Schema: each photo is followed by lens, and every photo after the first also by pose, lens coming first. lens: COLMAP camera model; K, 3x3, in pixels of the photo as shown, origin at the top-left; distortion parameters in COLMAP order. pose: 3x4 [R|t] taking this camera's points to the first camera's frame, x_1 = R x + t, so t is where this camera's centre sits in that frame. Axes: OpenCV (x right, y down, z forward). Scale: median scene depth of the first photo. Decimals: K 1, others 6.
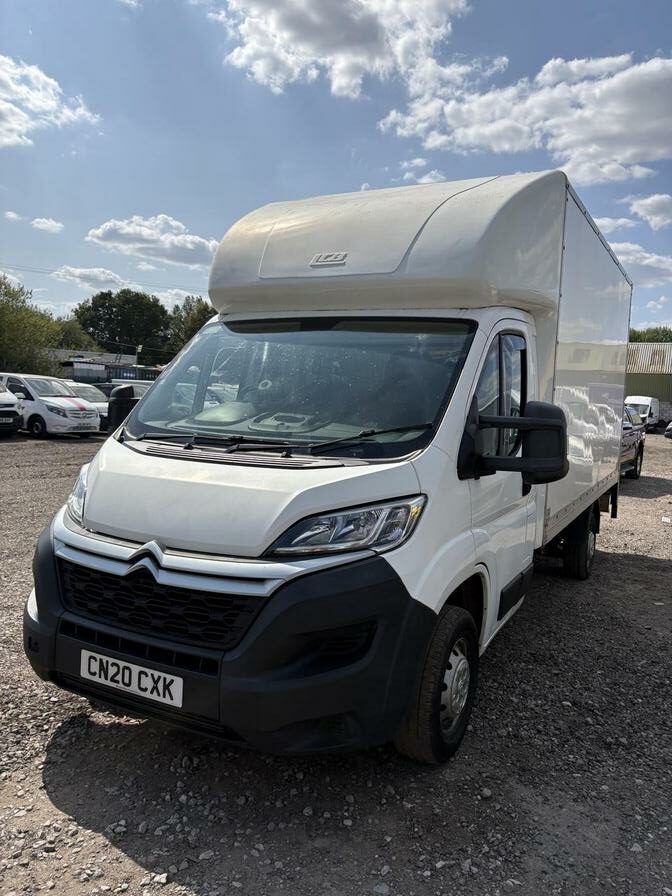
lens RADIAL K [[676.7, 0, 348.1], [0, 676.7, 446.6], [0, 0, 1]] dist [0.064413, -0.087135]
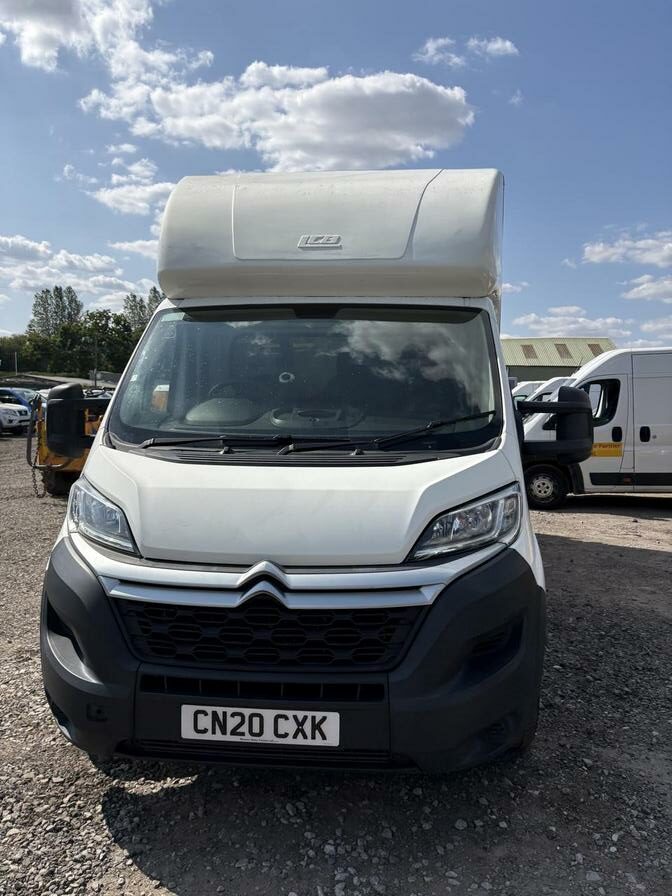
lens RADIAL K [[676.7, 0, 348.1], [0, 676.7, 446.6], [0, 0, 1]] dist [0.064413, -0.087135]
pose [[0.923334, -0.061530, 0.379035, -0.506881], [0.058687, 0.998094, 0.019064, -0.015137], [-0.379486, 0.004642, 0.925186, 0.173656]]
